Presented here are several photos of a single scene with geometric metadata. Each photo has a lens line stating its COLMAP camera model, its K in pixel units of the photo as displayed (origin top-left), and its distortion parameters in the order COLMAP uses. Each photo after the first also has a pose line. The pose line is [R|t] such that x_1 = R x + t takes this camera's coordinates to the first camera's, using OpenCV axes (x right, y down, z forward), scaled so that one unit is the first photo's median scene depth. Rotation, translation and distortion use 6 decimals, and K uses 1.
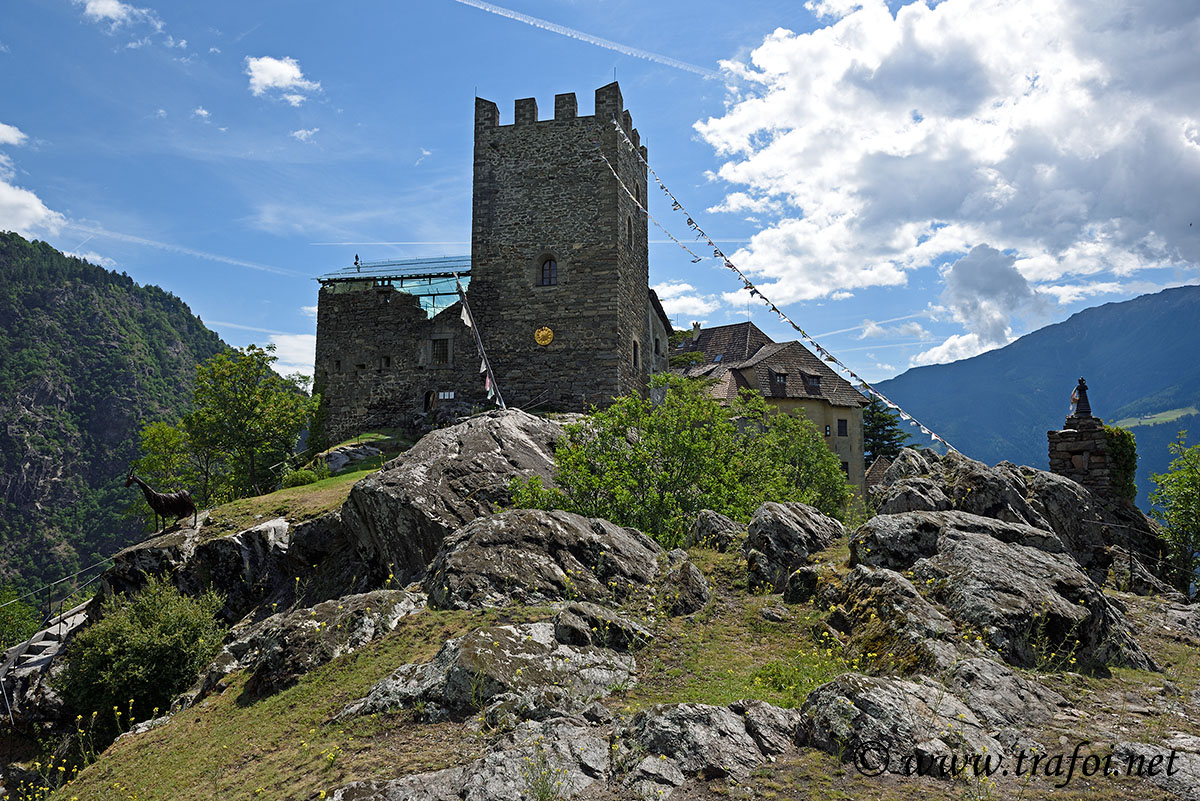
lens RADIAL K [[838.6, 0, 600.1], [0, 838.6, 401.8], [0, 0, 1]] dist [-0.010622, -0.002318]
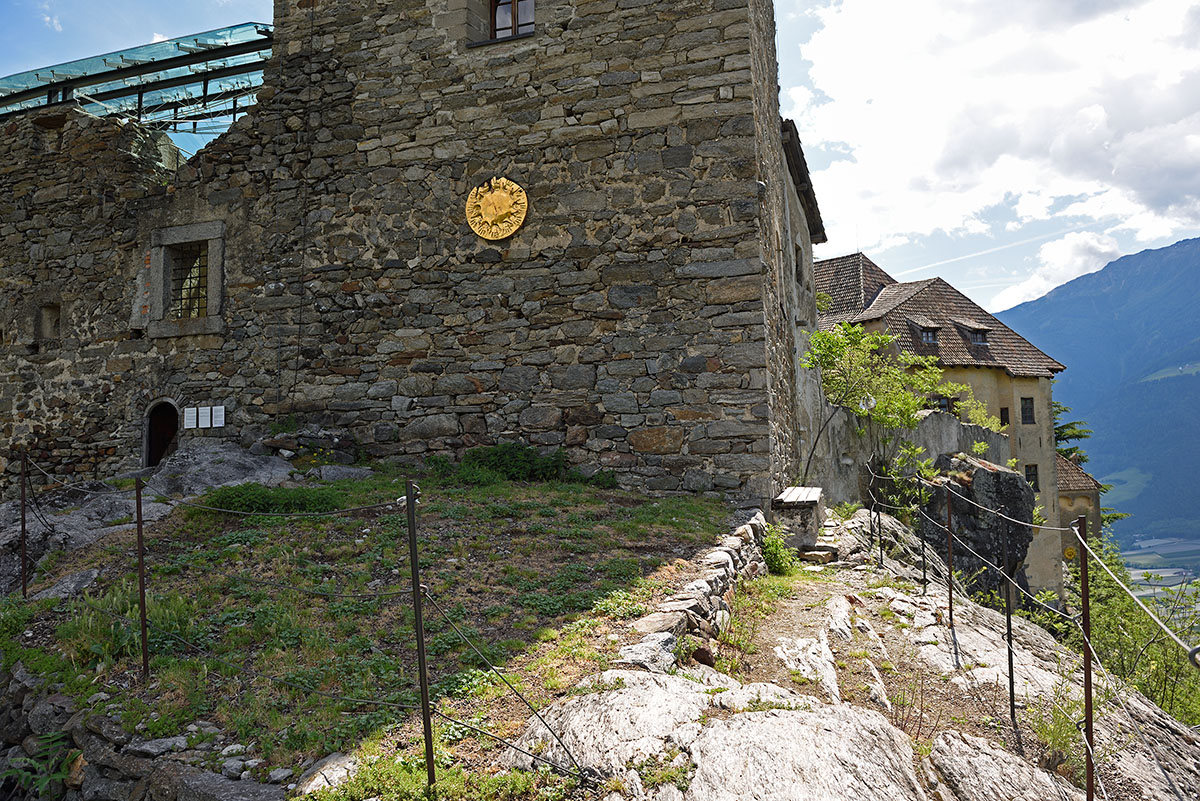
lens RADIAL K [[827.4, 0, 598.9], [0, 827.4, 397.3], [0, 0, 1]] dist [-0.046502, -0.003030]
pose [[0.998934, -0.031459, -0.033780, -0.022878], [0.032655, 0.998838, 0.035445, -0.021106], [0.032626, -0.036511, 0.998801, 0.689531]]
